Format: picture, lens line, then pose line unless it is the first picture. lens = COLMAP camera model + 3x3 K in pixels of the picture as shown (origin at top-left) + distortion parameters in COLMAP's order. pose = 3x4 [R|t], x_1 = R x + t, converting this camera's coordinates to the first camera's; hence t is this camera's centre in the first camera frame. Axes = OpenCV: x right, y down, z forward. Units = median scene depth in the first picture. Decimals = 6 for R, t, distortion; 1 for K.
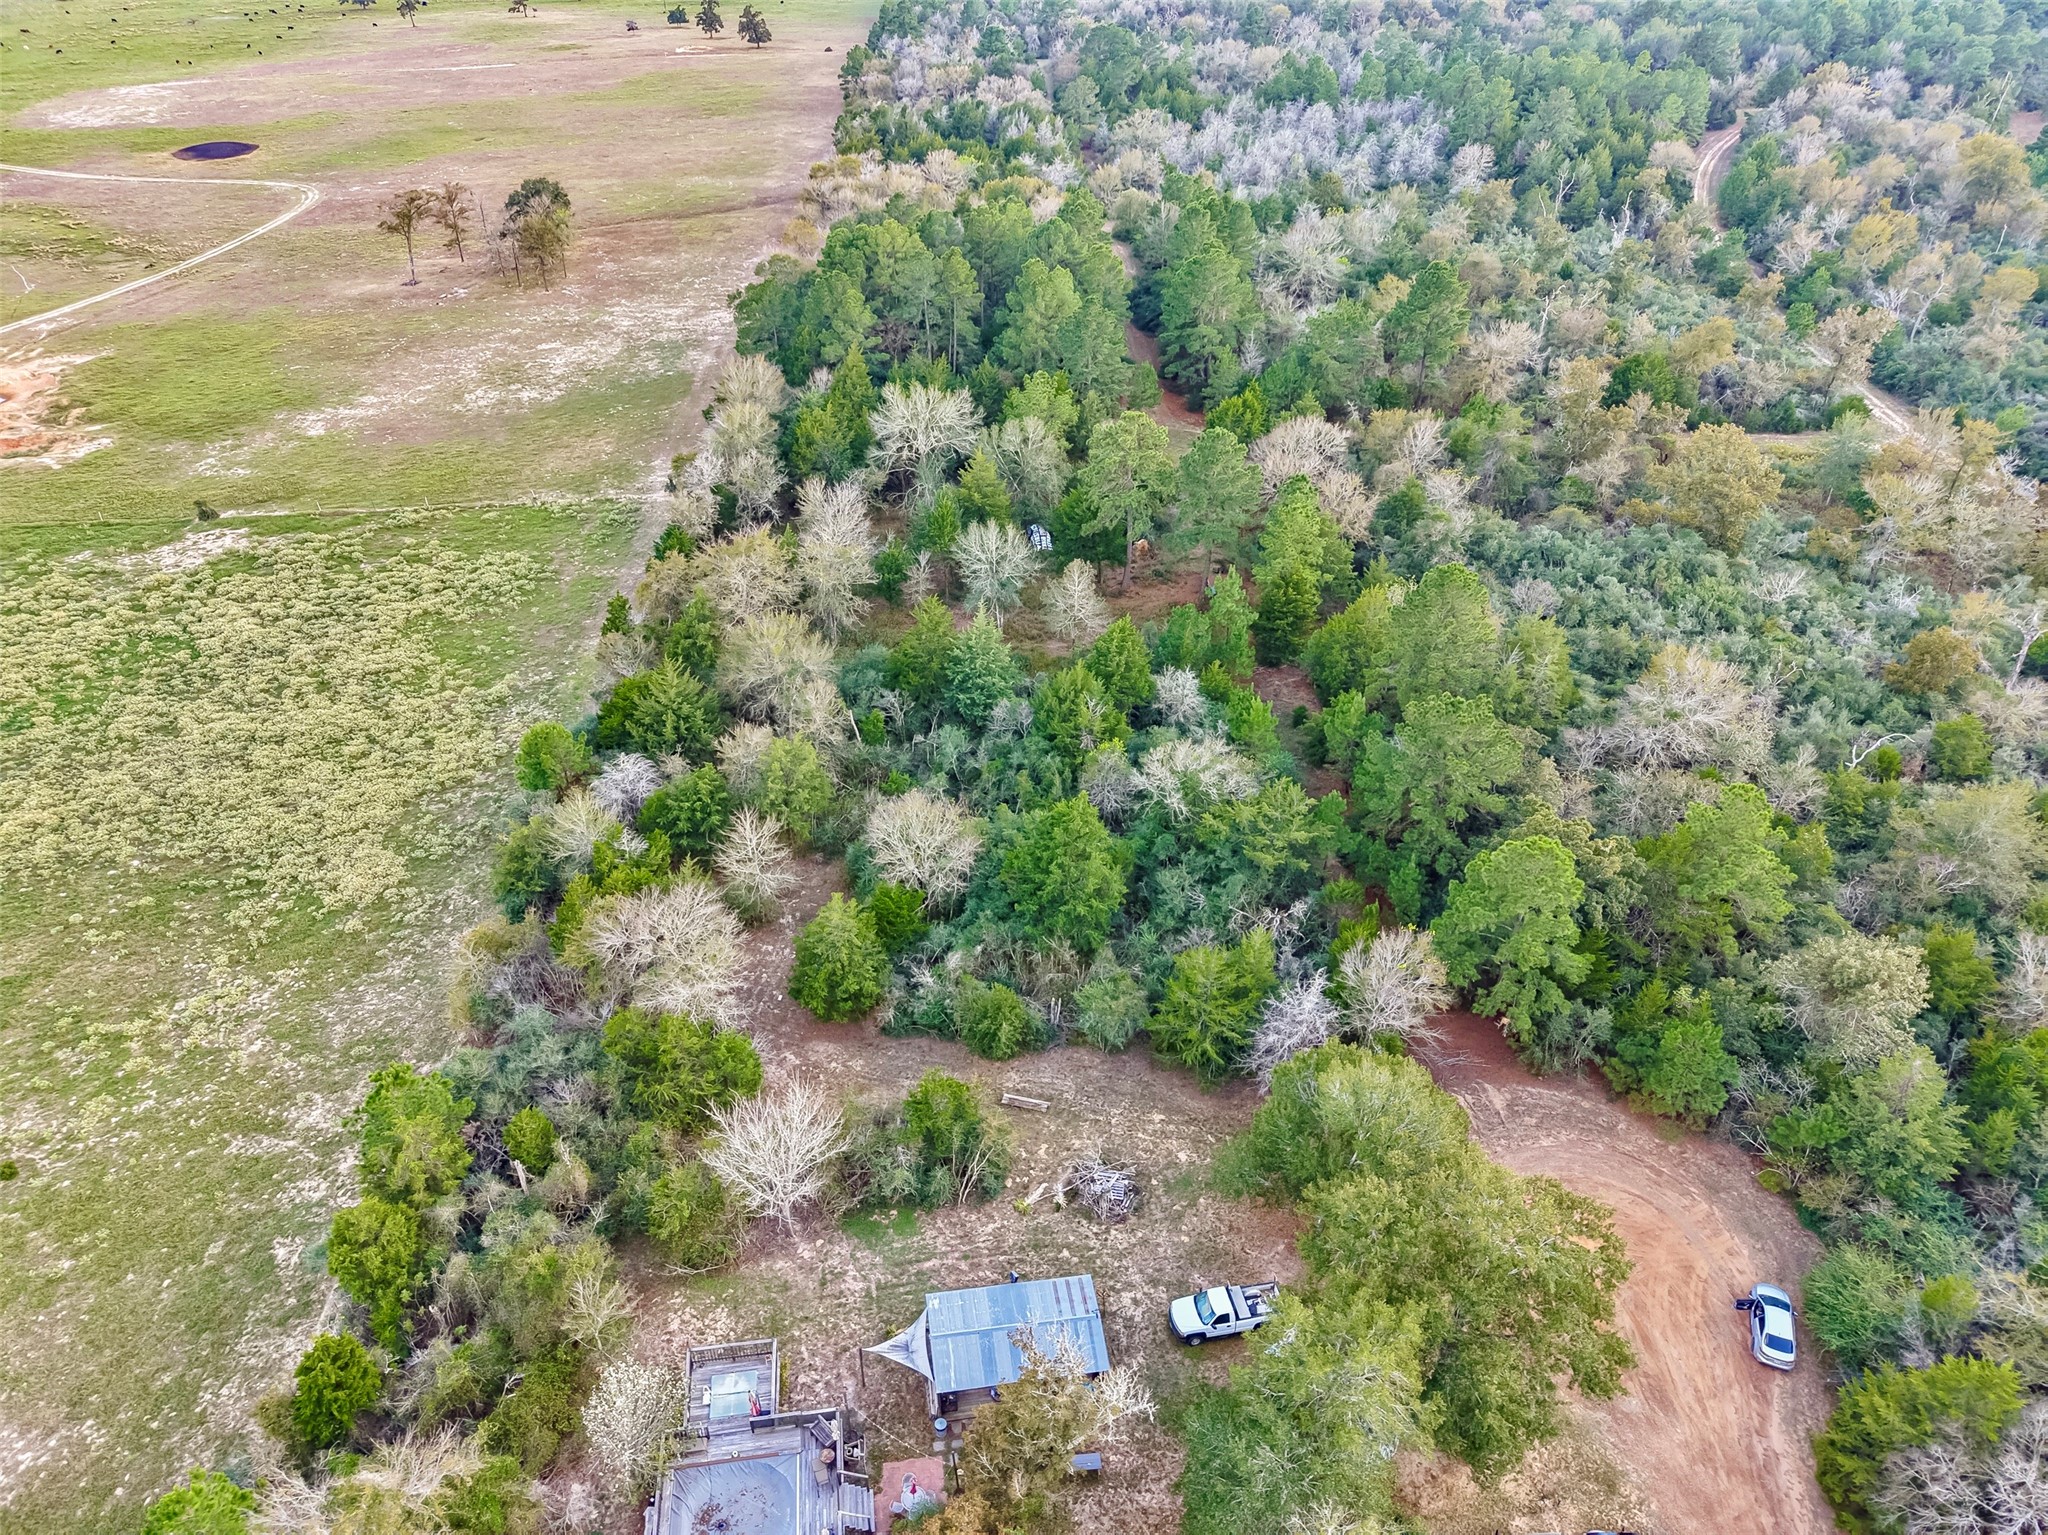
lens RADIAL K [[1373.7, 0, 1019.8], [0, 1373.7, 763.0], [0, 0, 1]] dist [0.012747, -0.010202]
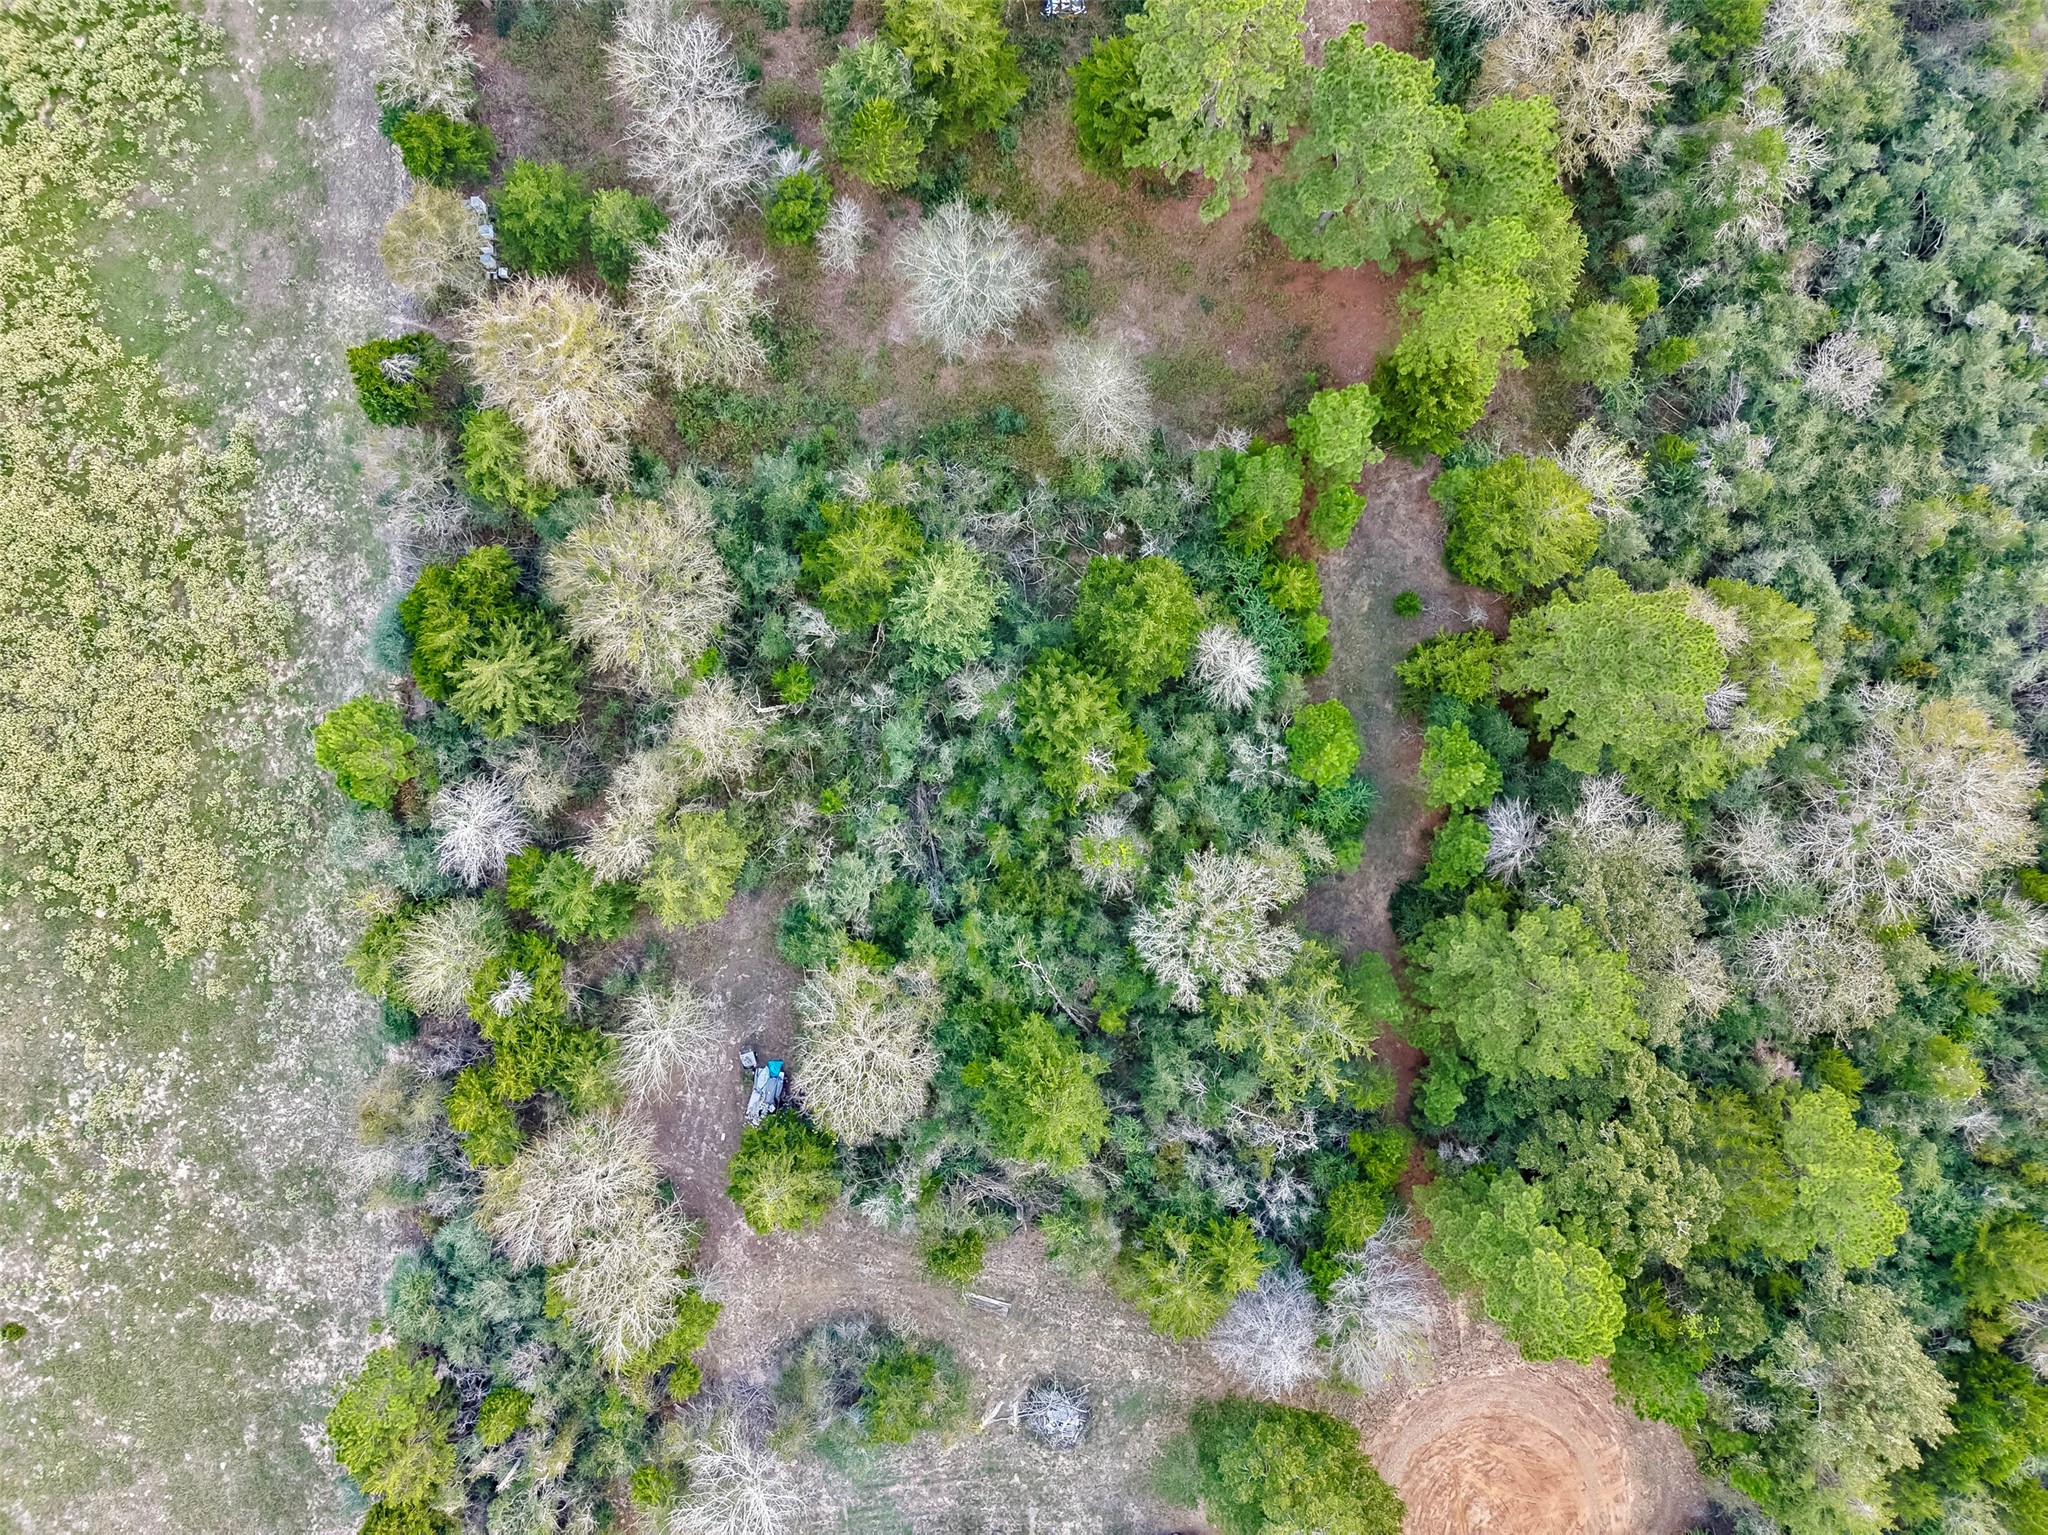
lens RADIAL K [[1375.3, 0, 1028.3], [0, 1375.3, 762.6], [0, 0, 1]] dist [0.002416, 0.001822]
pose [[0.999475, 0.031299, -0.008324, 0.022480], [-0.011026, 0.570498, 0.821225, -0.582383], [0.030453, -0.820703, 0.570543, 0.554417]]
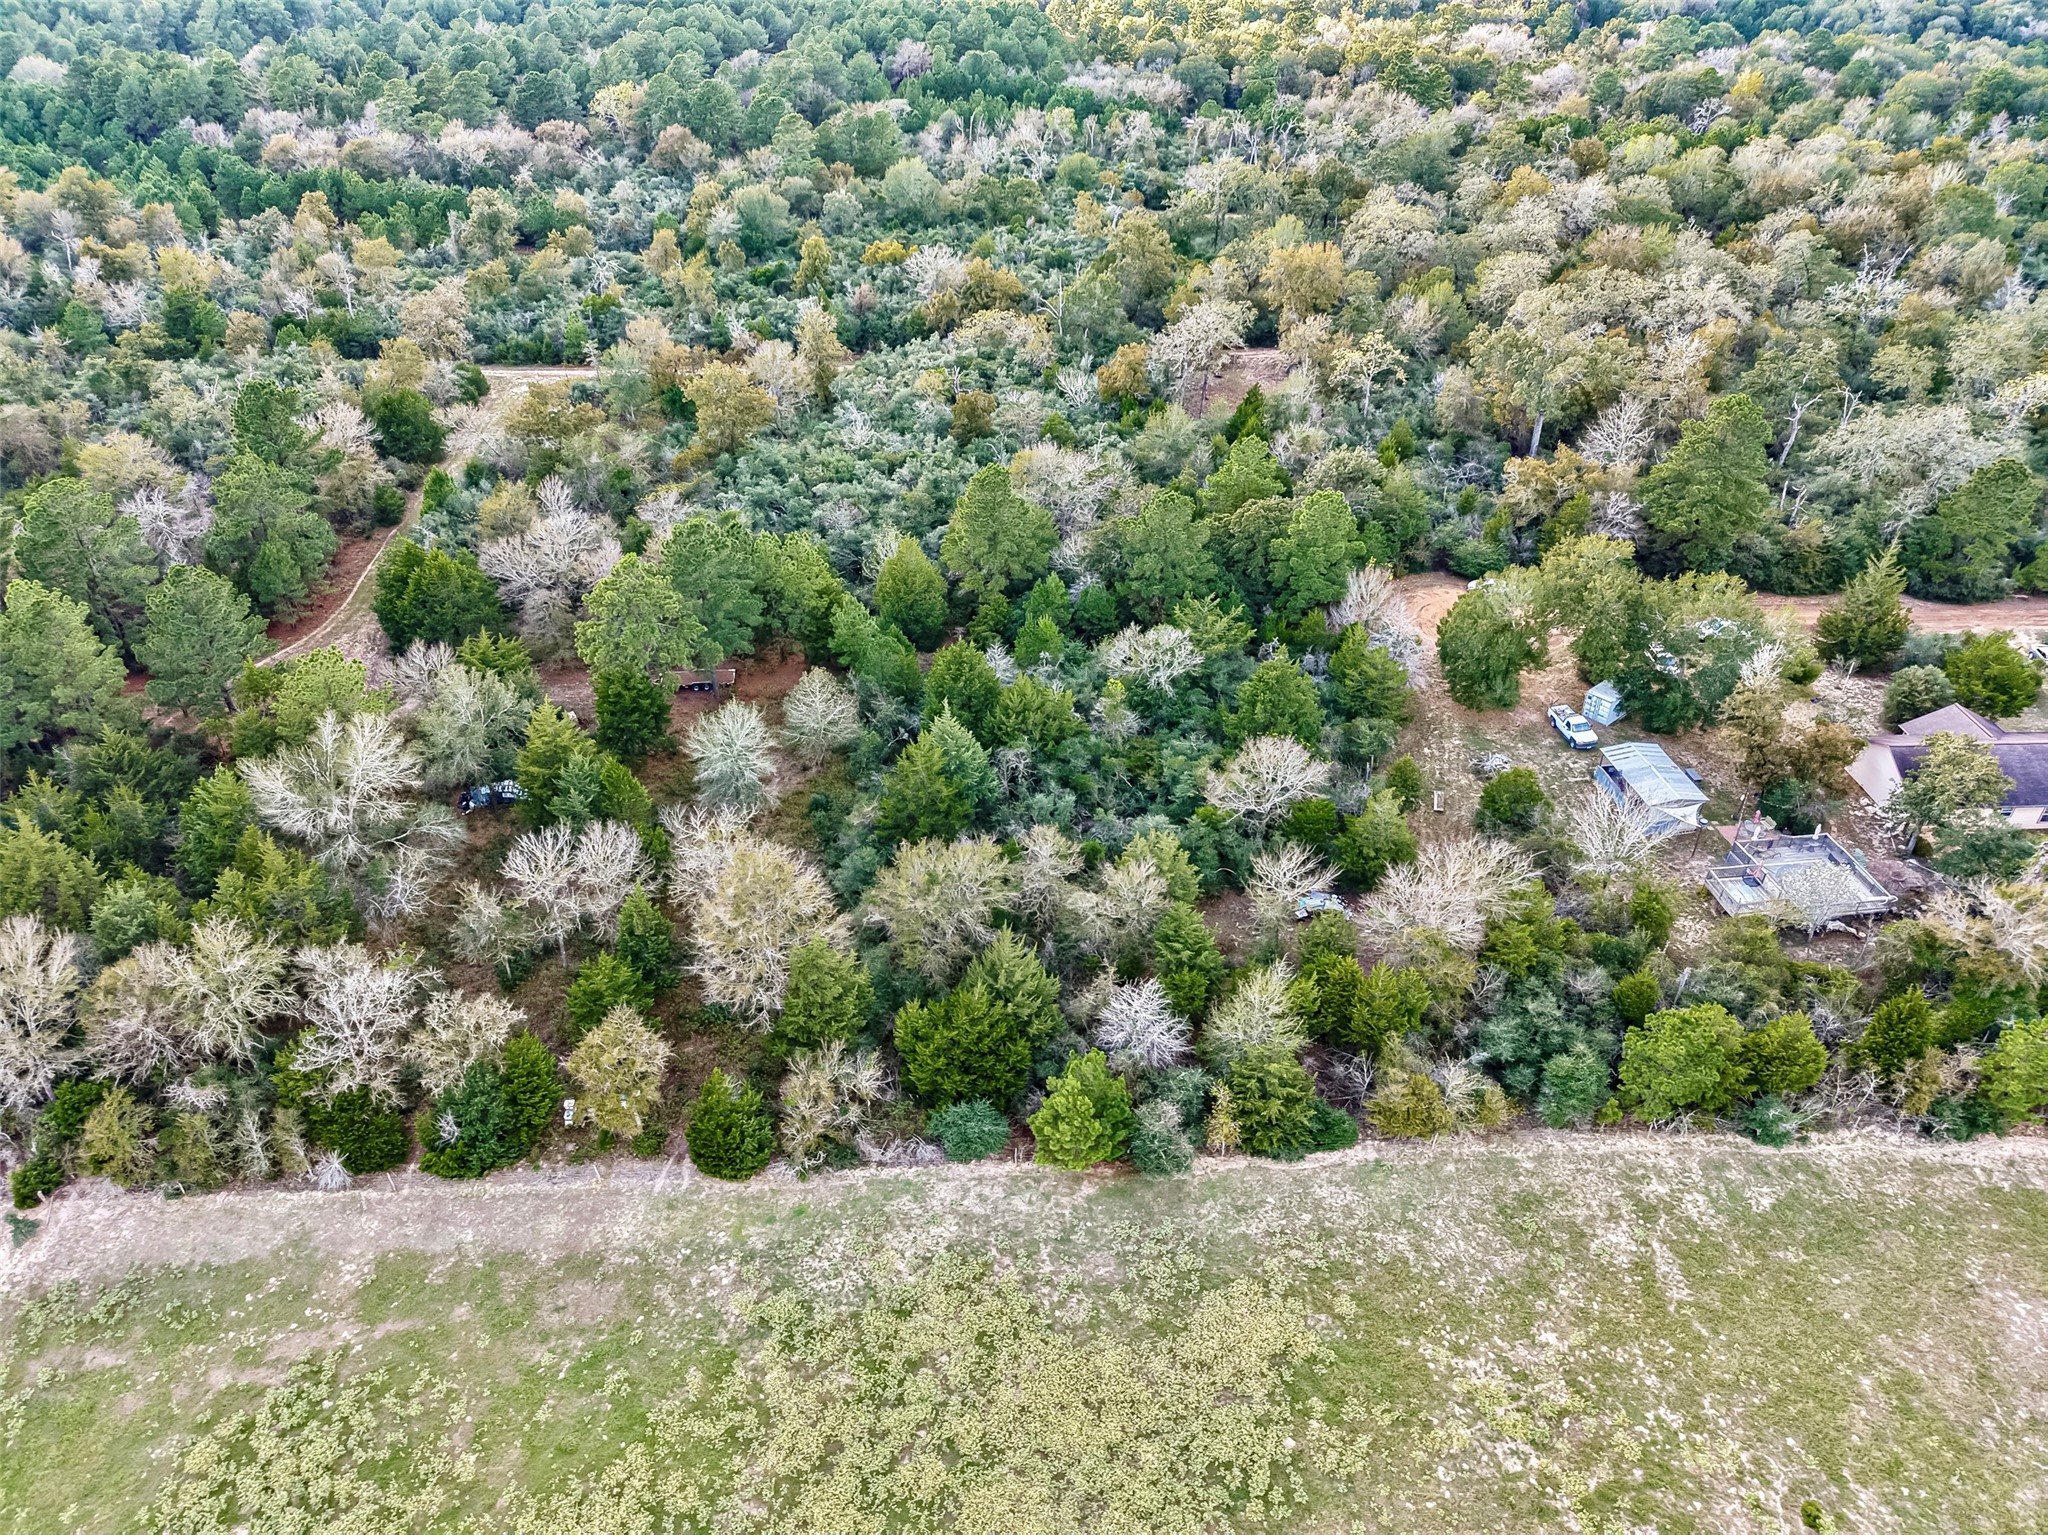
lens RADIAL K [[1373.7, 0, 1019.8], [0, 1373.7, 763.0], [0, 0, 1]] dist [0.012747, -0.010202]
pose [[0.000791, -0.569324, 0.822113, -0.836863], [0.566914, 0.677493, 0.468627, -0.505608], [-0.823777, 0.465697, 0.323293, 0.646178]]
